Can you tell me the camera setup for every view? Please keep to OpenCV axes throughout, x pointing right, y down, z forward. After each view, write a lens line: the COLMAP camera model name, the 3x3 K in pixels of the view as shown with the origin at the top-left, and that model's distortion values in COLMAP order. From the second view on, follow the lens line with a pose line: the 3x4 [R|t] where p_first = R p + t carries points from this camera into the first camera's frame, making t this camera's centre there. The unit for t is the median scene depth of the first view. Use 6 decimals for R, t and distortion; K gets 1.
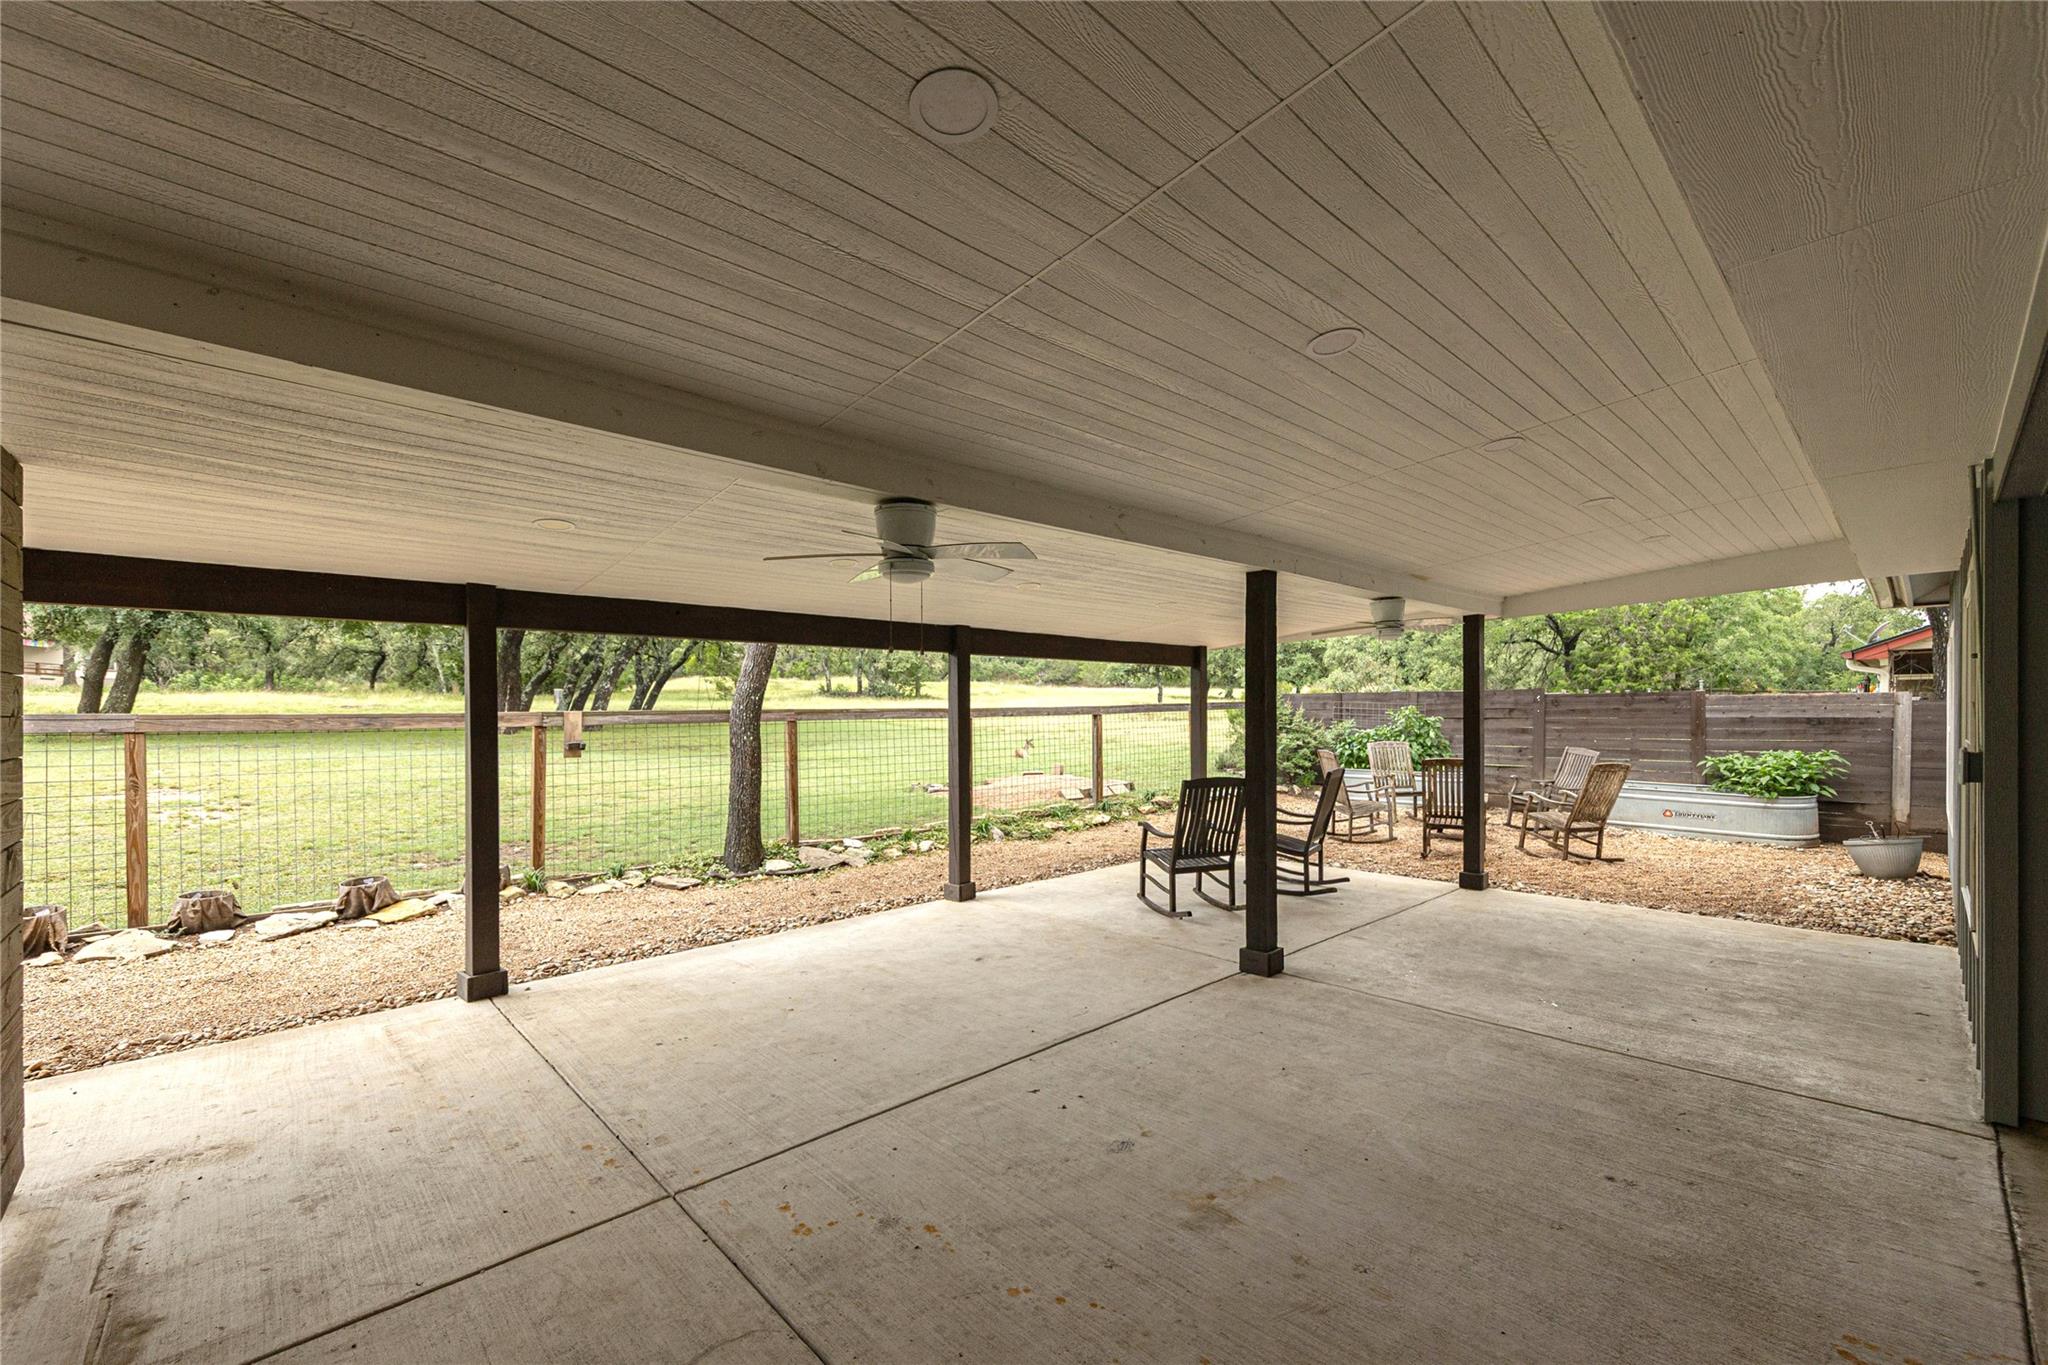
lens RADIAL K [[840.4, 0, 1028.6], [0, 840.4, 718.7], [0, 0, 1]] dist [0.001662, 0.000076]
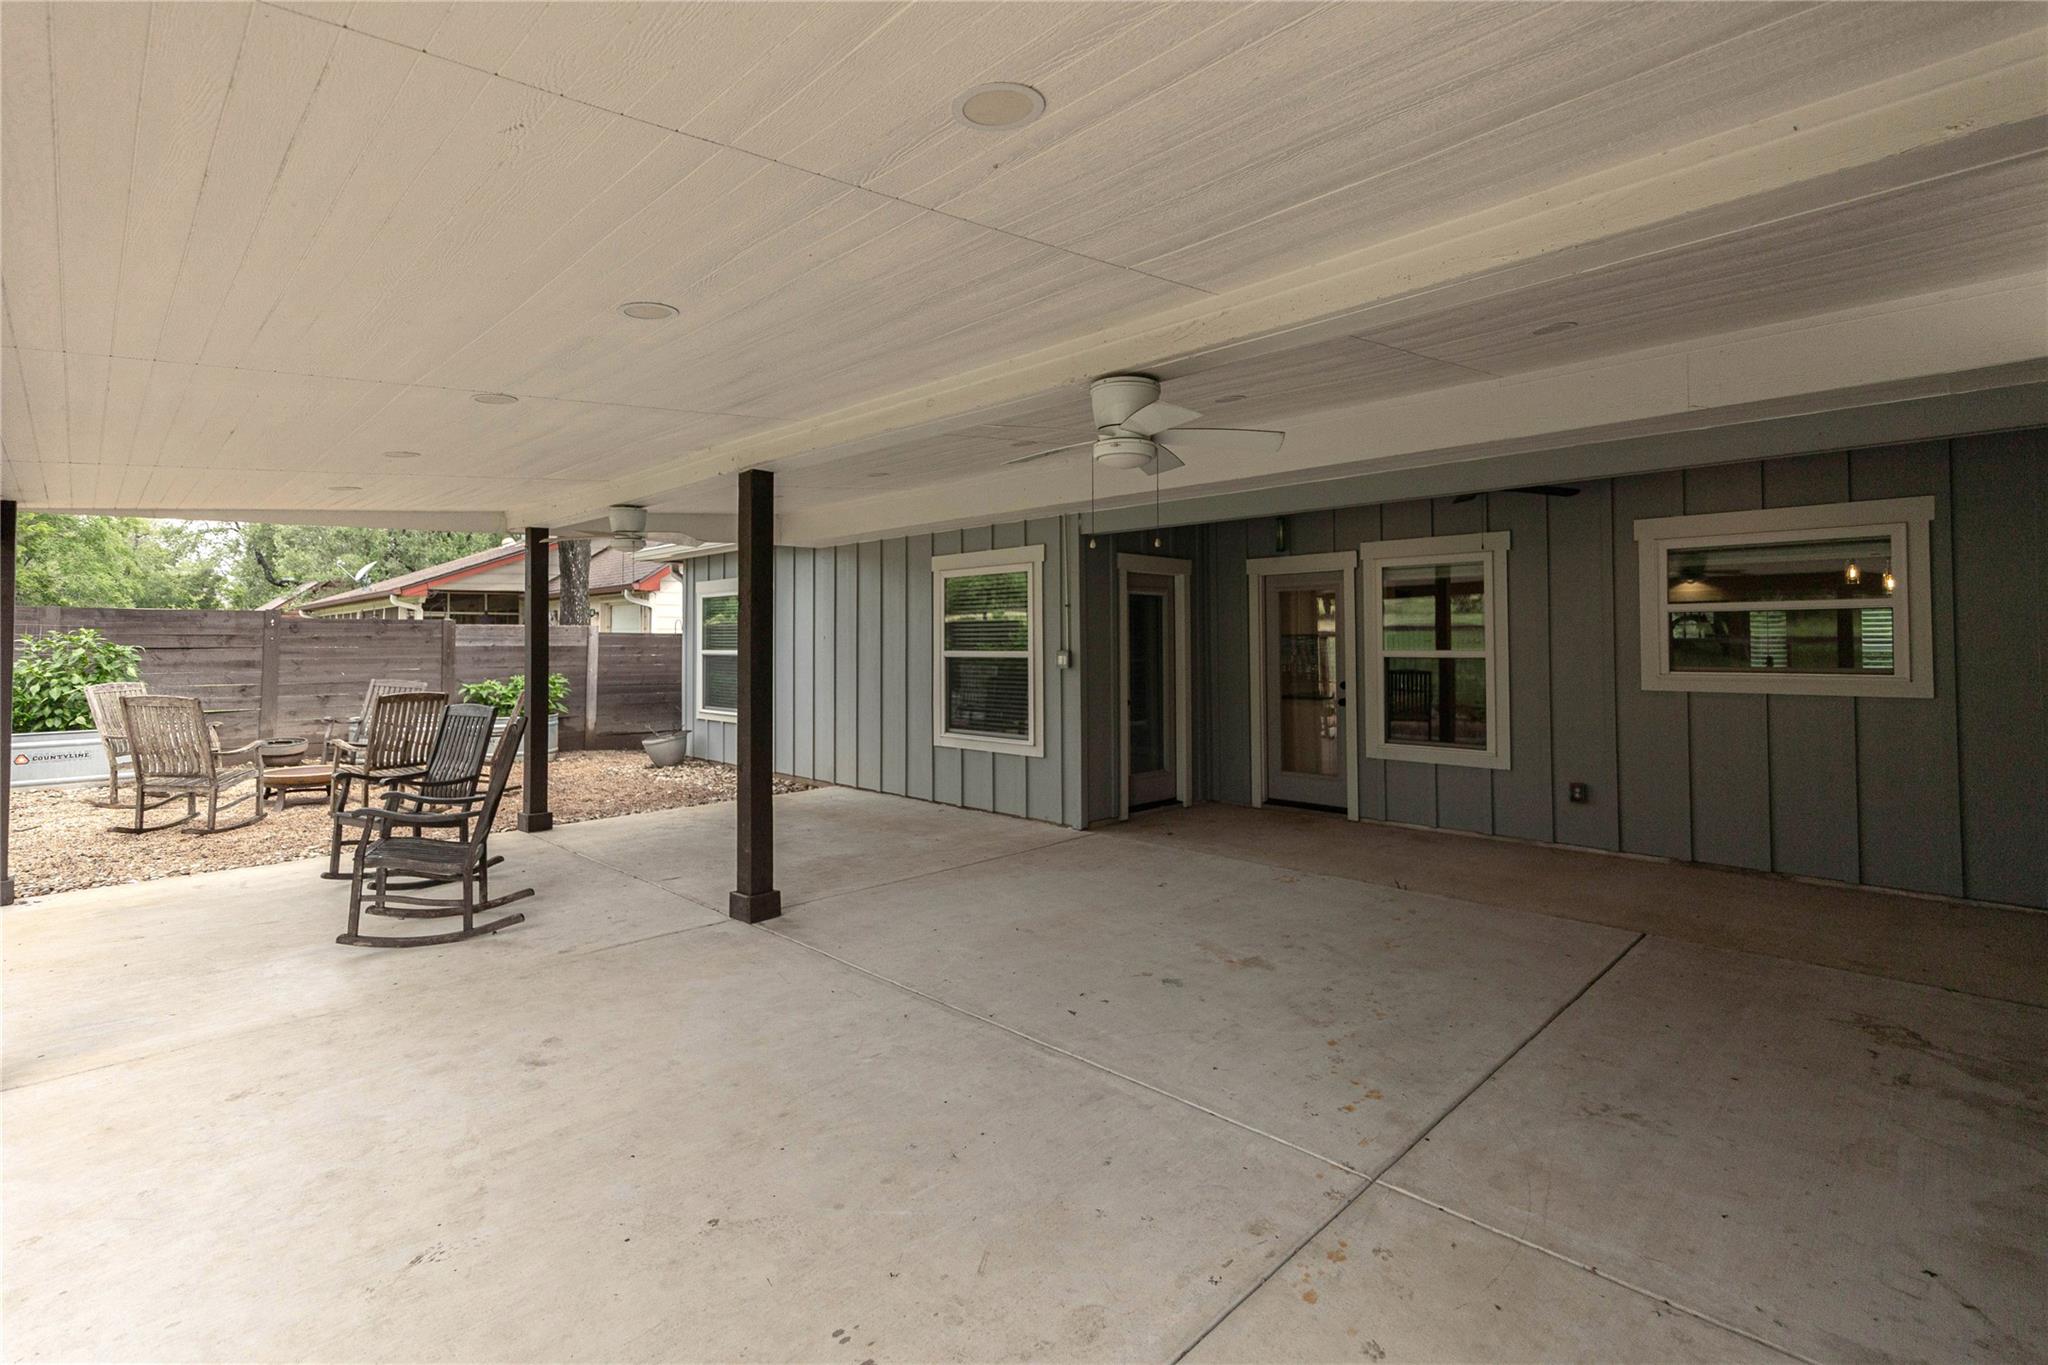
lens RADIAL K [[938.5, 0, 1022.8], [0, 938.5, 619.6], [0, 0, 1]] dist [0.000870, 0.000089]
pose [[-0.027952, 0.032152, 0.999092, -0.325983], [0.008630, 0.999453, -0.031922, 0.007984], [-0.999572, 0.007730, -0.028214, 0.326384]]
